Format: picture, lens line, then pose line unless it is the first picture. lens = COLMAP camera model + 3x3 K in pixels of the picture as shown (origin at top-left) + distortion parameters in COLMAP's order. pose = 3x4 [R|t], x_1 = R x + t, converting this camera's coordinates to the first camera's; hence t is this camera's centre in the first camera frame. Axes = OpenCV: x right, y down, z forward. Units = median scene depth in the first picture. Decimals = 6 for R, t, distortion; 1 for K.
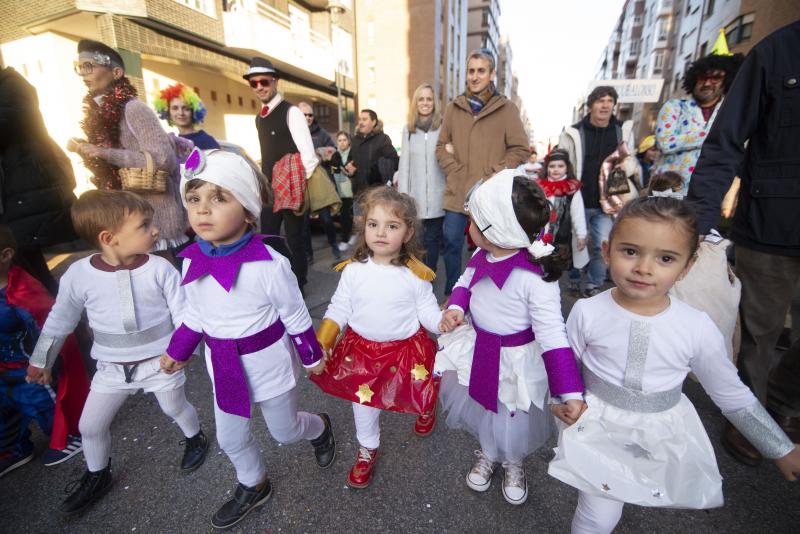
lens RADIAL K [[362.0, 0, 400.0], [0, 362.0, 267.0], [0, 0, 1]] dist [-0.019434, 0.000771]
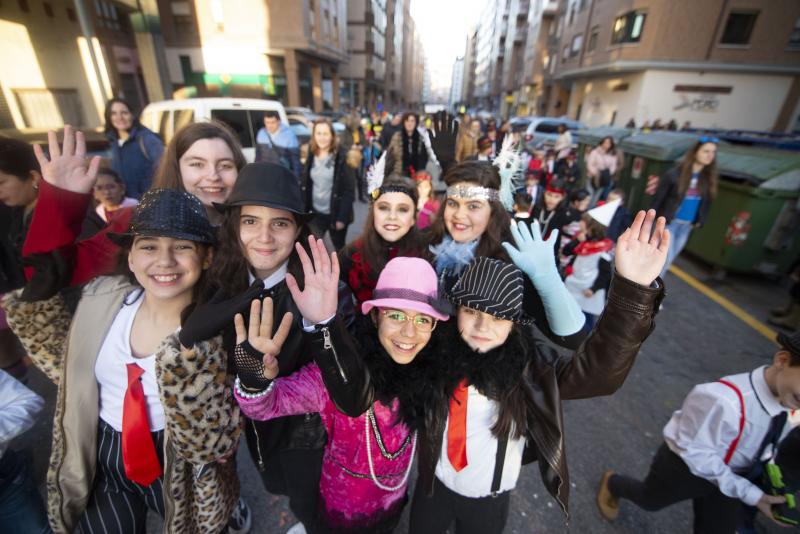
lens RADIAL K [[362.0, 0, 400.0], [0, 362.0, 267.0], [0, 0, 1]] dist [-0.019434, 0.000771]
pose [[0.962949, -0.081624, 0.257034, 0.052334], [0.034845, 0.982765, 0.181547, -0.055777], [-0.267423, -0.165865, 0.949197, 0.129264]]
